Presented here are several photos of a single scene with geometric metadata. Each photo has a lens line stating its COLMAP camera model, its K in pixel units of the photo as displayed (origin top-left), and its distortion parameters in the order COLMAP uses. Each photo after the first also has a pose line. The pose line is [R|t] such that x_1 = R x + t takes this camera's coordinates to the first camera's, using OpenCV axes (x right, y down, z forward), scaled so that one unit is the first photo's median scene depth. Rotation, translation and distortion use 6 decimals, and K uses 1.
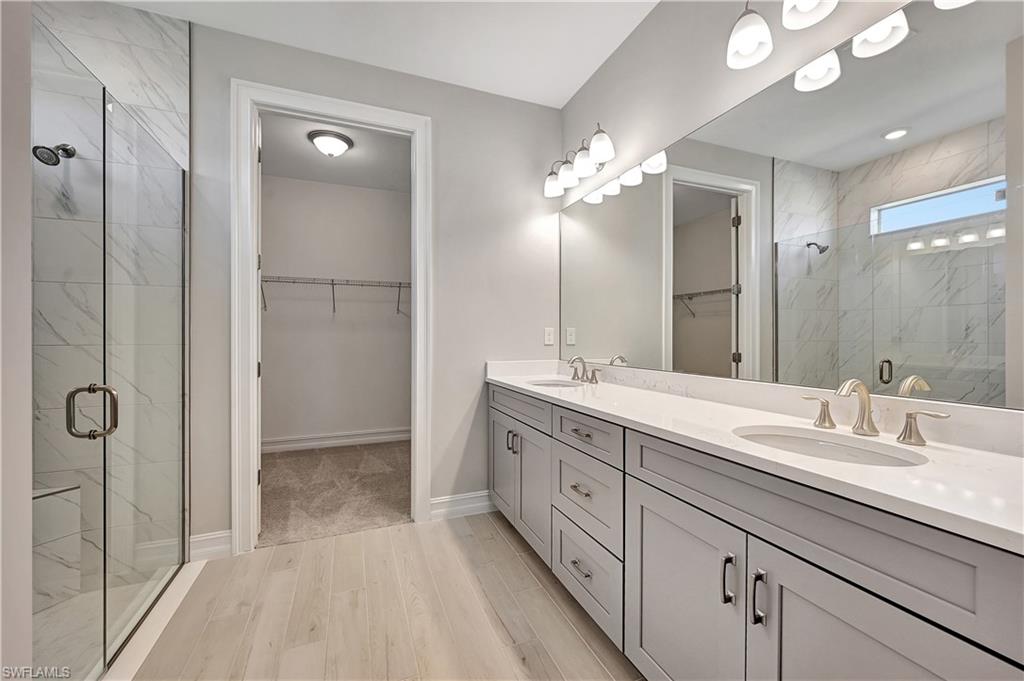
lens RADIAL K [[408.7, 0, 513.0], [0, 408.7, 339.6], [0, 0, 1]] dist [-0.001971, 0.000001]
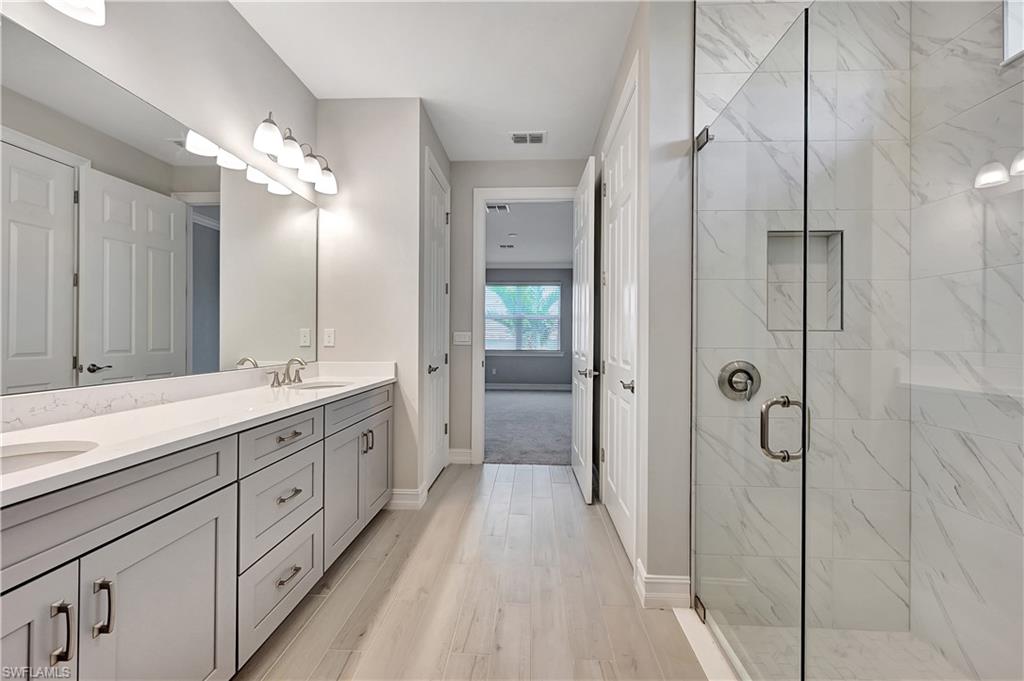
lens RADIAL K [[408.7, 0, 513.0], [0, 408.7, 339.6], [0, 0, 1]] dist [-0.001971, 0.000001]
pose [[-0.908364, -0.002045, 0.418175, -0.743918], [-0.004538, 0.999977, -0.004967, -0.001708], [-0.418156, -0.006409, -0.908353, 1.707268]]
